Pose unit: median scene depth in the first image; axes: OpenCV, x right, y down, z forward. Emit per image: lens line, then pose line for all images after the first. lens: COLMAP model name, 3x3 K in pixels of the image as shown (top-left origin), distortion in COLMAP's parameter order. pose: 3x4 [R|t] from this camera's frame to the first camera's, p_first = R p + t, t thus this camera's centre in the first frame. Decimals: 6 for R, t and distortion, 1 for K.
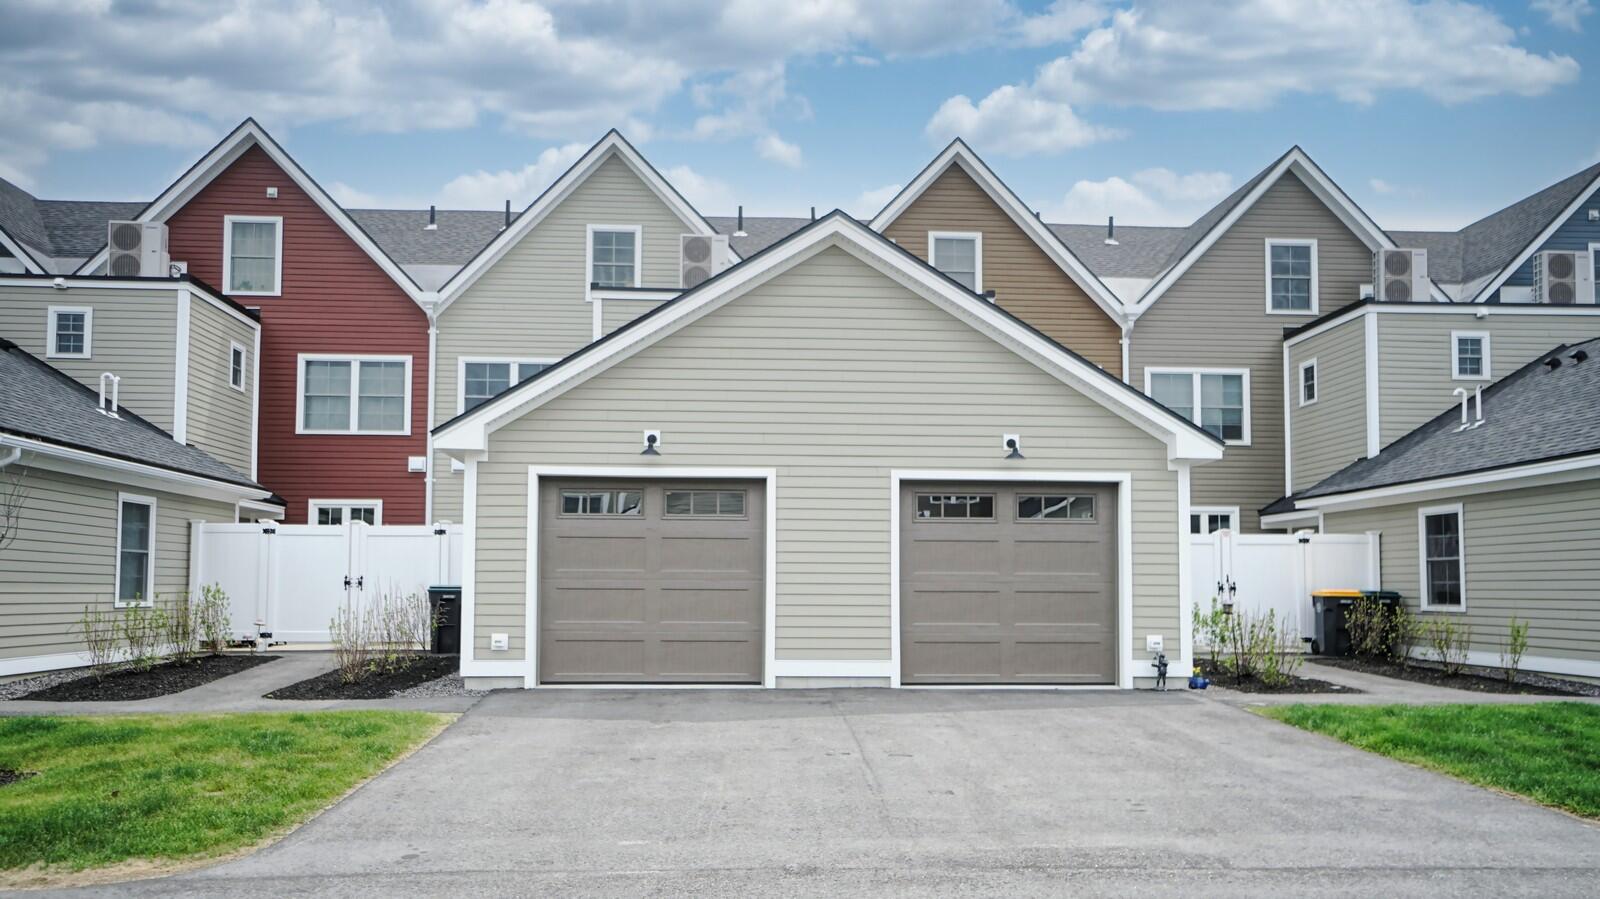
lens RADIAL K [[1196.0, 0, 798.2], [0, 1196.0, 524.0], [0, 0, 1]] dist [0.013251, 0.006159]
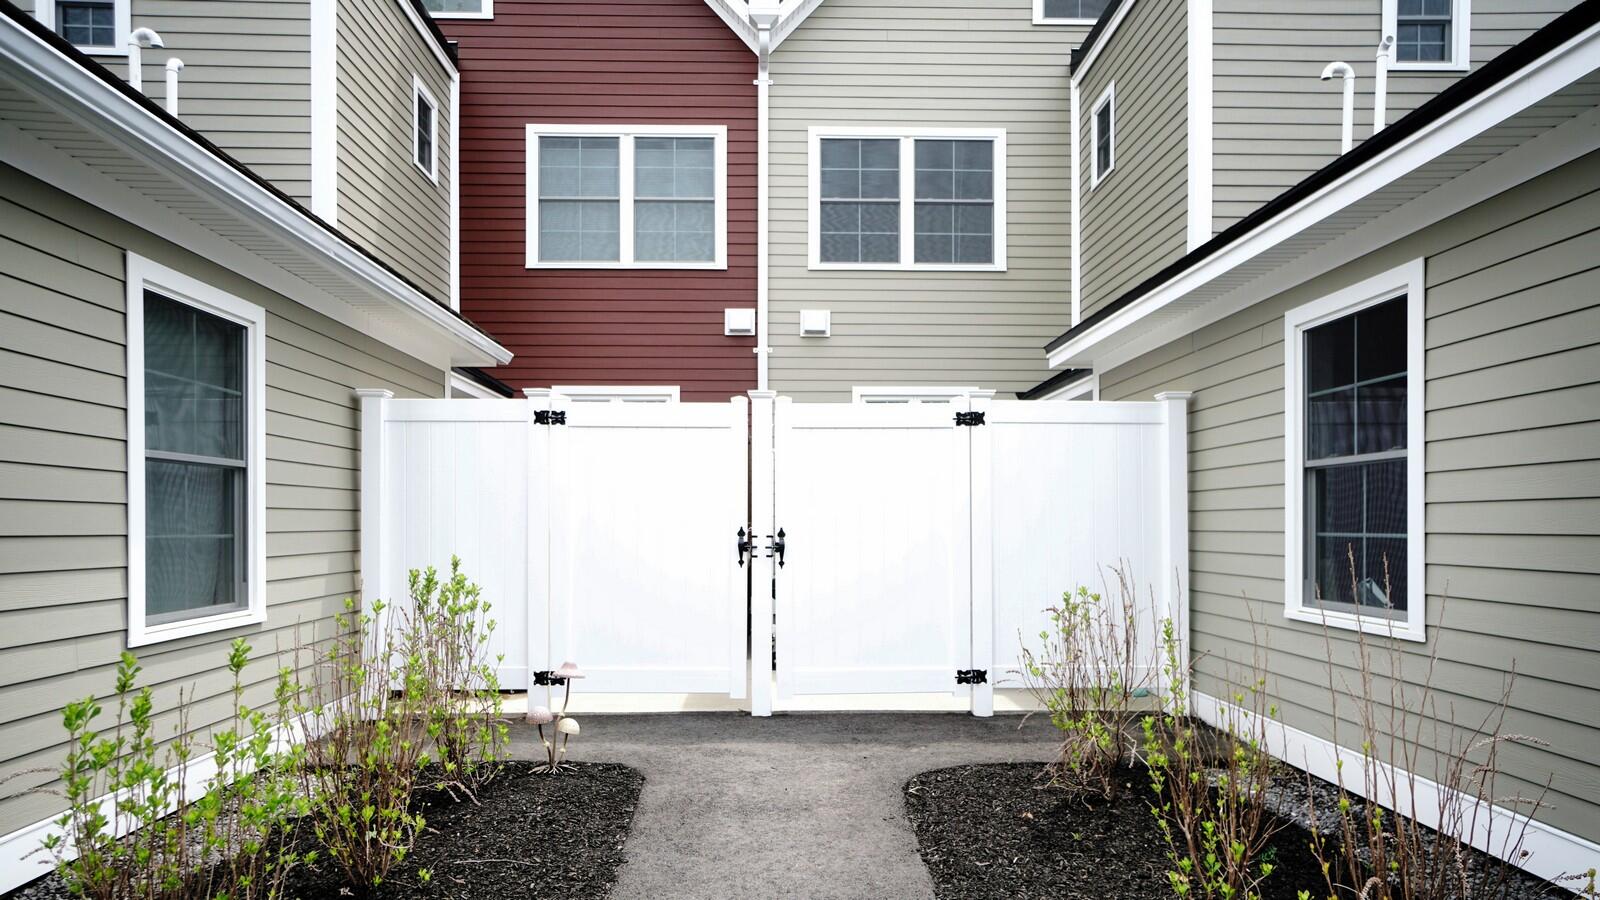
lens RADIAL K [[1017.7, 0, 794.1], [0, 1017.7, 523.6], [0, 0, 1]] dist [0.005737, 0.002969]
pose [[0.998949, -0.000787, -0.045833, -0.343805], [0.003313, 0.998477, 0.055065, 0.022680], [0.045720, -0.055158, 0.997430, 0.662684]]
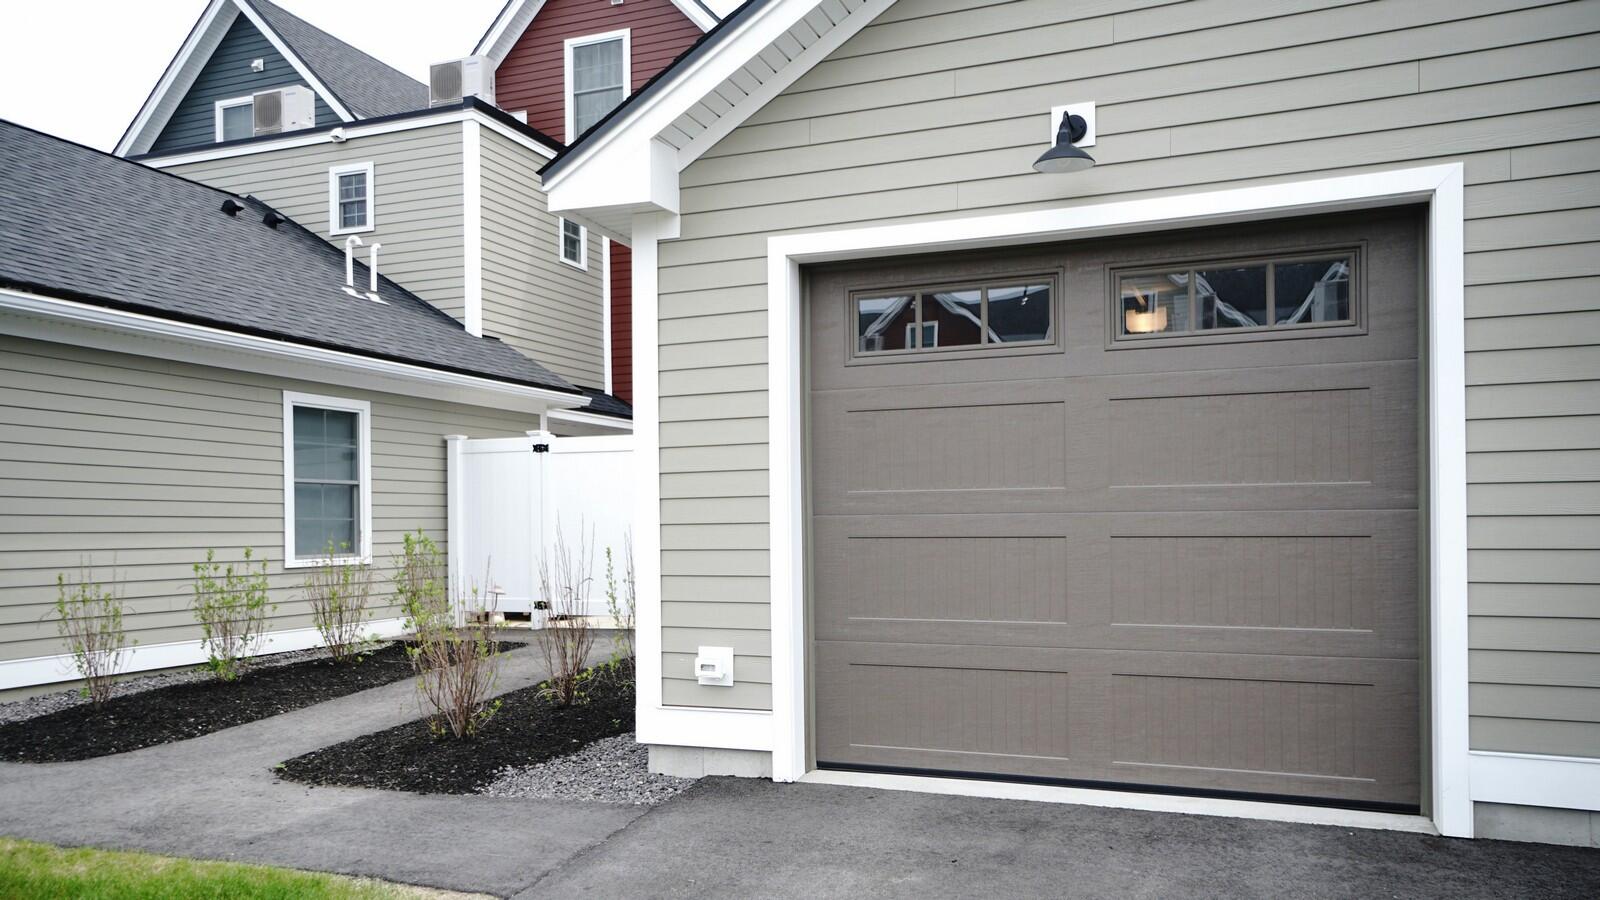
lens RADIAL K [[1196.0, 0, 798.2], [0, 1196.0, 524.5], [0, 0, 1]] dist [0.013251, 0.006159]
pose [[0.903393, -0.011317, -0.428665, -0.031358], [0.034776, 0.998292, 0.046934, 0.021877], [0.427402, -0.057307, 0.902243, 0.462740]]
